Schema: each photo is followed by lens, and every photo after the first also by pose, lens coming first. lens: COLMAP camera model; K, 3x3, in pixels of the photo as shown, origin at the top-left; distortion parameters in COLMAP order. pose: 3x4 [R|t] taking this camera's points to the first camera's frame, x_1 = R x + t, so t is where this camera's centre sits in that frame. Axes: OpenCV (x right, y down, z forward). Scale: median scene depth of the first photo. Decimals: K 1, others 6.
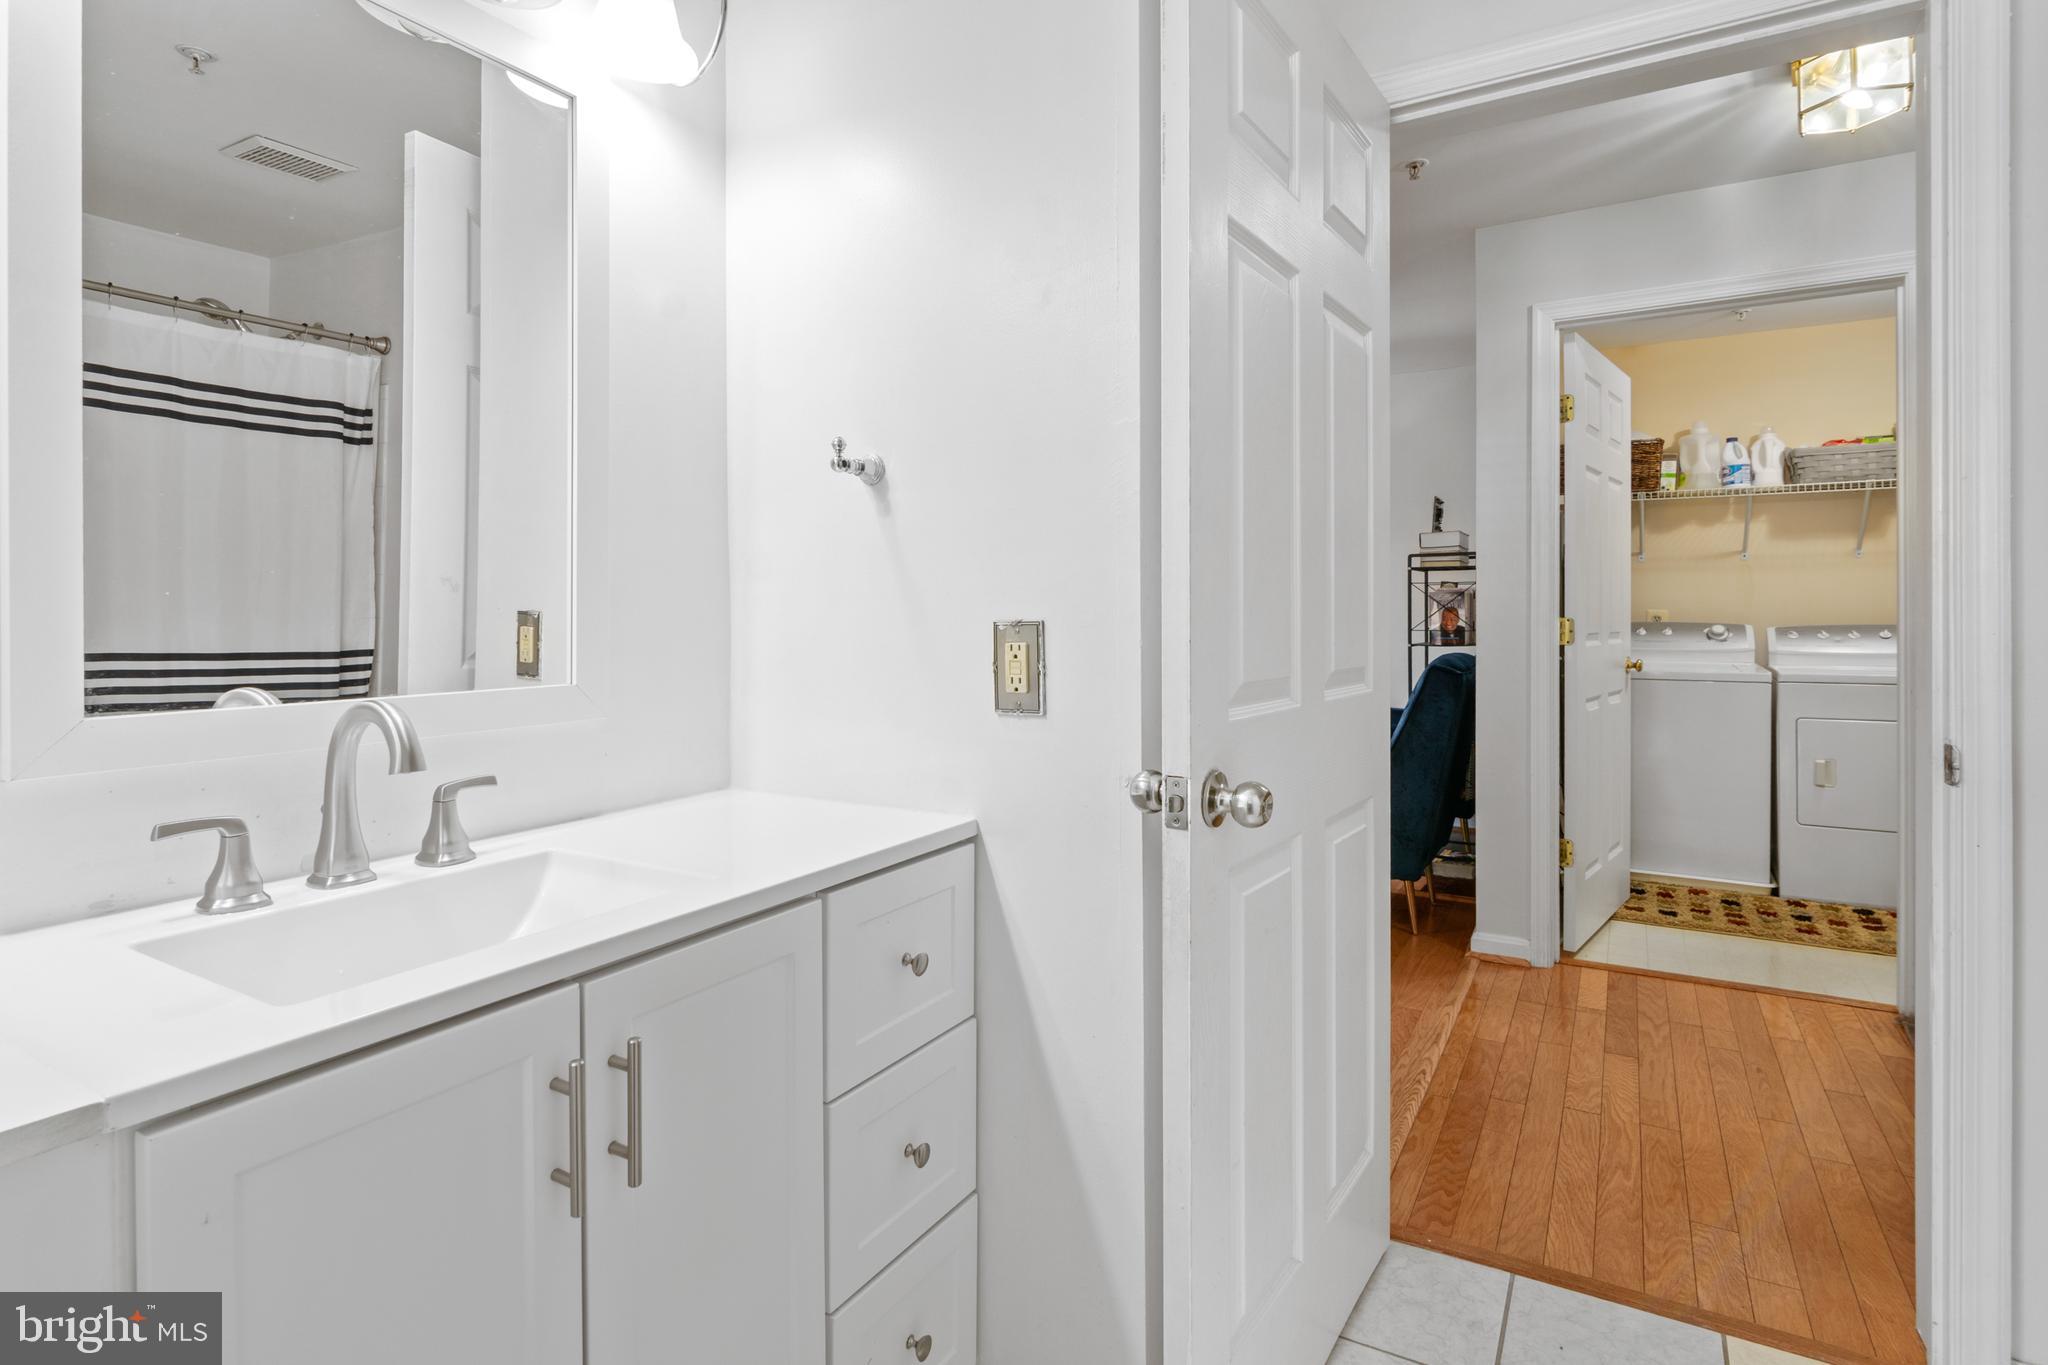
lens RADIAL K [[1030.7, 0, 1028.5], [0, 1030.7, 614.1], [0, 0, 1]] dist [0.000408, -0.000109]
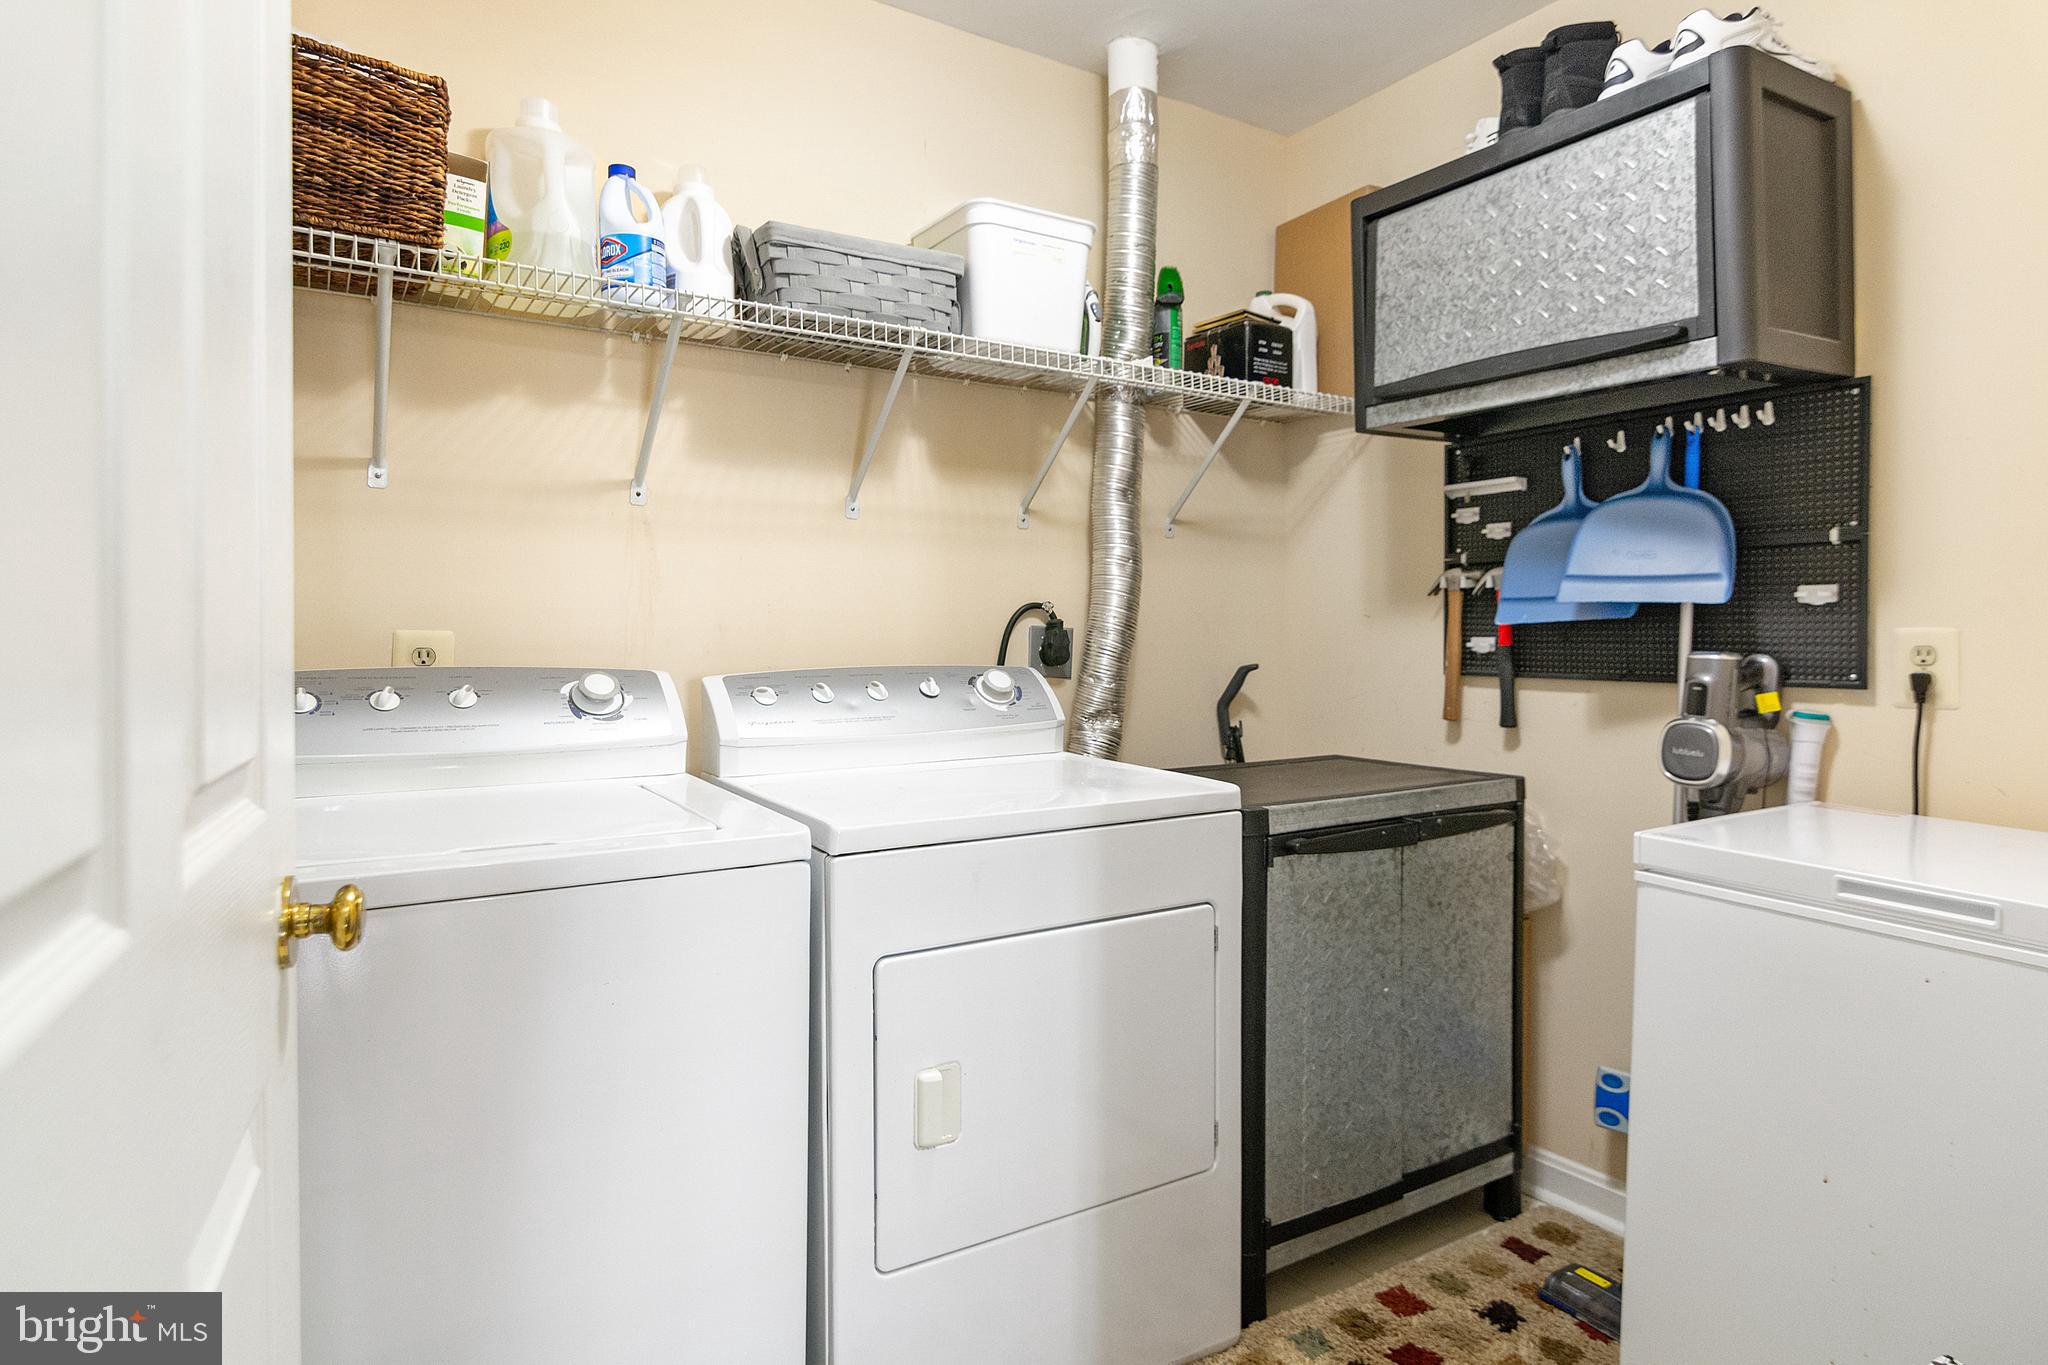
lens RADIAL K [[1125.8, 0, 1028.6], [0, 1125.8, 650.7], [0, 0, 1]] dist [-0.000654, -0.000577]
pose [[0.454285, -0.011253, 0.890786, 0.388069], [-0.000556, 0.999916, 0.012915, -0.002570], [-0.890856, -0.006362, 0.454240, 0.687563]]
